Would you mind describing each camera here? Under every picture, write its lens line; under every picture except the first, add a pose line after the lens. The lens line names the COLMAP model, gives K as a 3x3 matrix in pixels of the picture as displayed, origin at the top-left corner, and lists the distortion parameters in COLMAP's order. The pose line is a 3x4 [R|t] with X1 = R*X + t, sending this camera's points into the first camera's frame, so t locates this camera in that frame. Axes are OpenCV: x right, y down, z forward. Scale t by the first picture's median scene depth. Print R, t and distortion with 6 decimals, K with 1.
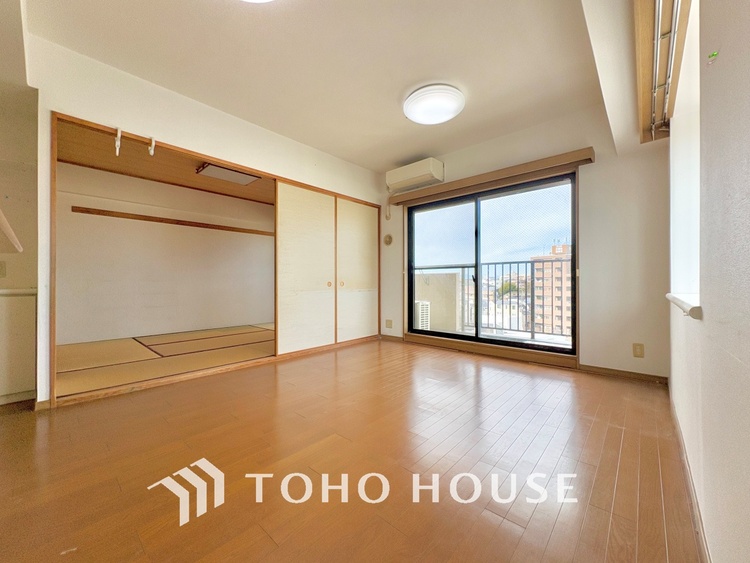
lens RADIAL K [[299.3, 0, 375.0], [0, 299.3, 281.5], [0, 0, 1]] dist [0.000274, 0.000219]
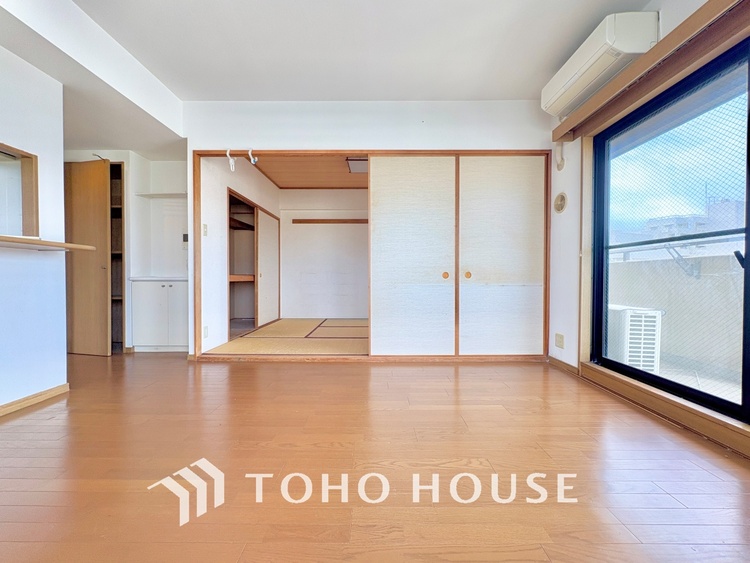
lens RADIAL K [[299.3, 0, 375.0], [0, 299.3, 281.5], [0, 0, 1]] dist [0.000274, 0.000219]
pose [[0.663516, 0.014027, -0.748030, 0.285152], [0.000842, 0.999810, 0.019495, 0.009259], [0.748162, -0.013565, 0.663378, 0.358902]]
